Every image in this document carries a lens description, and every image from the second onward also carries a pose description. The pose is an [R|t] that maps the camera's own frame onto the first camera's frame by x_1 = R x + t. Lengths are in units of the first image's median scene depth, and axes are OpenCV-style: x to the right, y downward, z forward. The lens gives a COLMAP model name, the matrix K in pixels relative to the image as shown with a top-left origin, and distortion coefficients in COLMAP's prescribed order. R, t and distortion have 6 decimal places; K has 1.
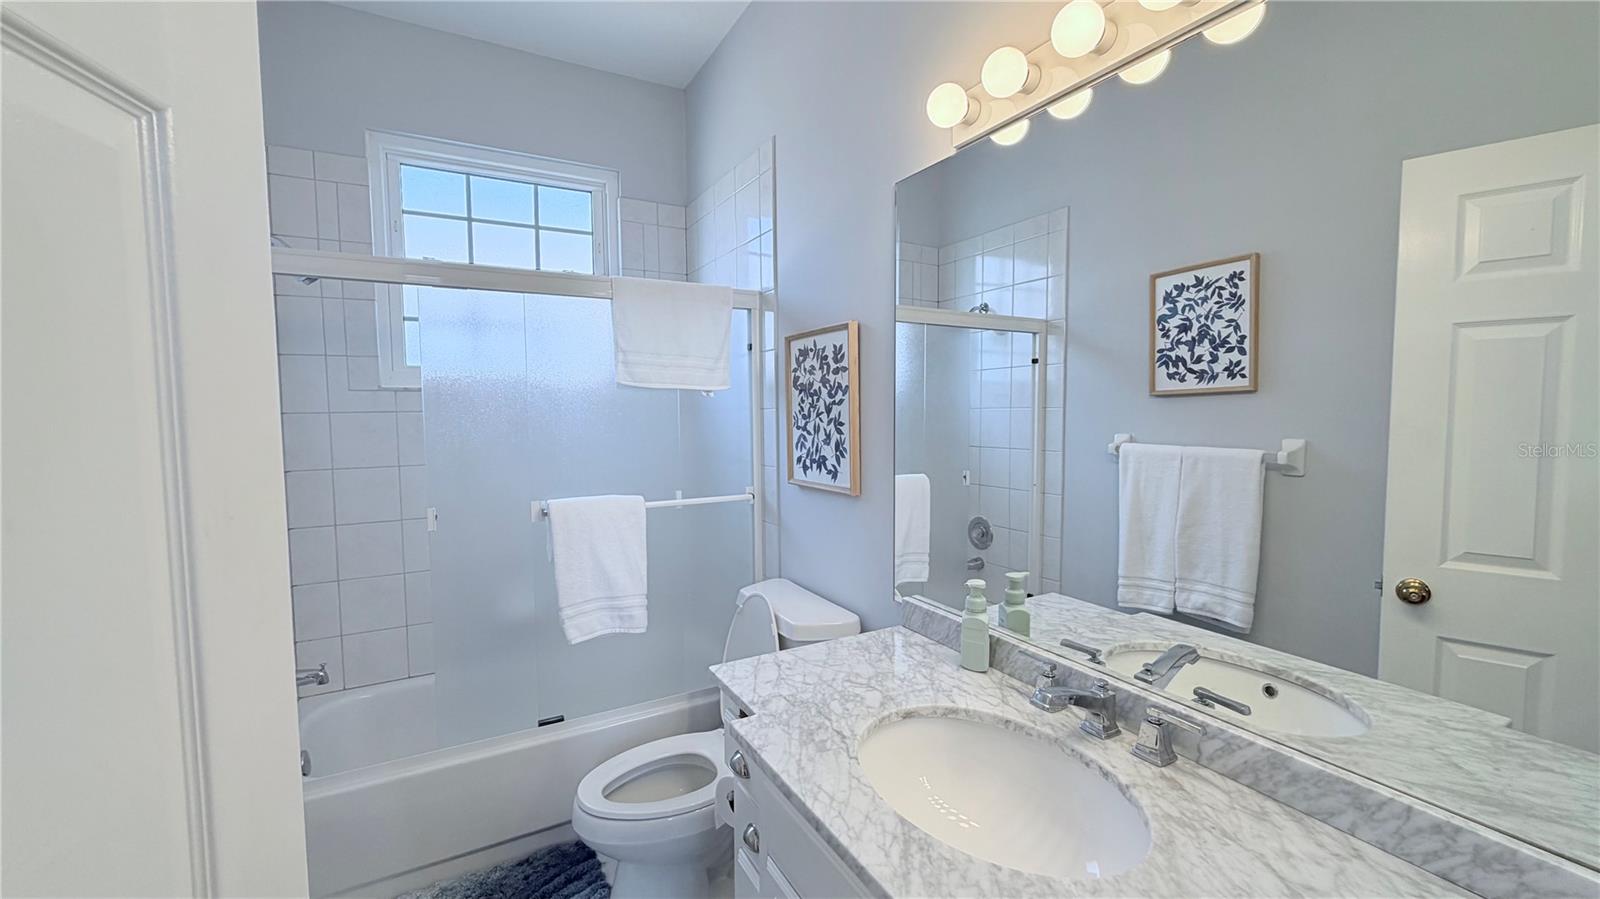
lens RADIAL K [[638.0, 0, 793.3], [0, 638.0, 446.9], [0, 0, 1]] dist [-0.002045, 0.000747]
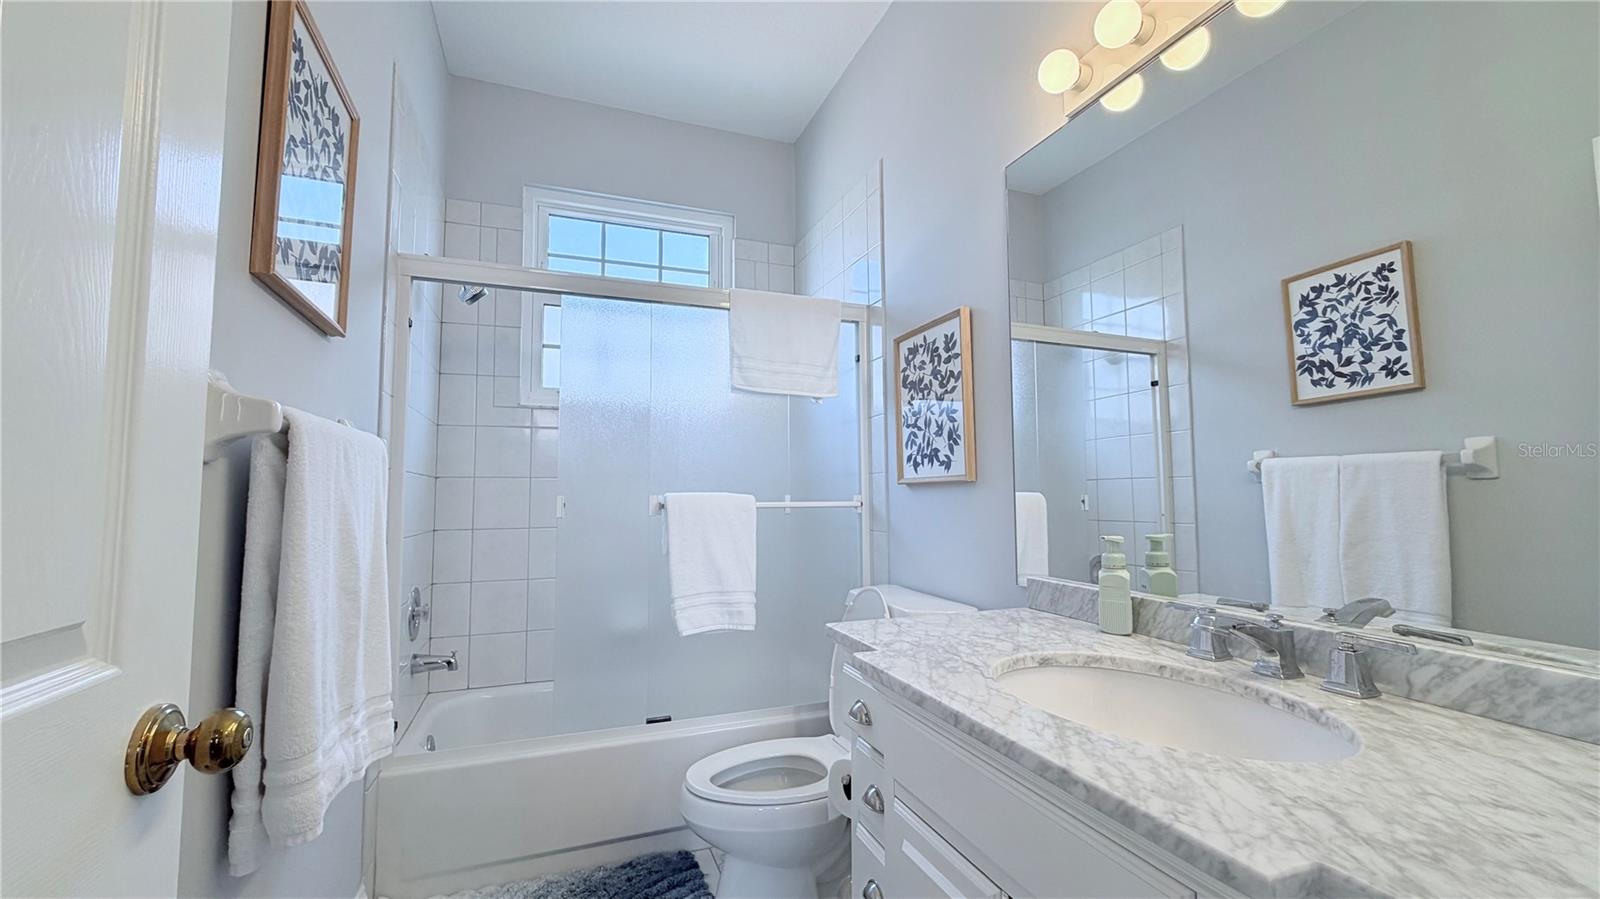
lens RADIAL K [[638.0, 0, 792.8], [0, 638.0, 446.1], [0, 0, 1]] dist [-0.002045, 0.000747]
pose [[0.989140, -0.007203, -0.146799, -0.024896], [-0.012540, 0.991020, -0.133121, 0.138578], [0.146440, 0.133516, 0.980168, 0.000783]]
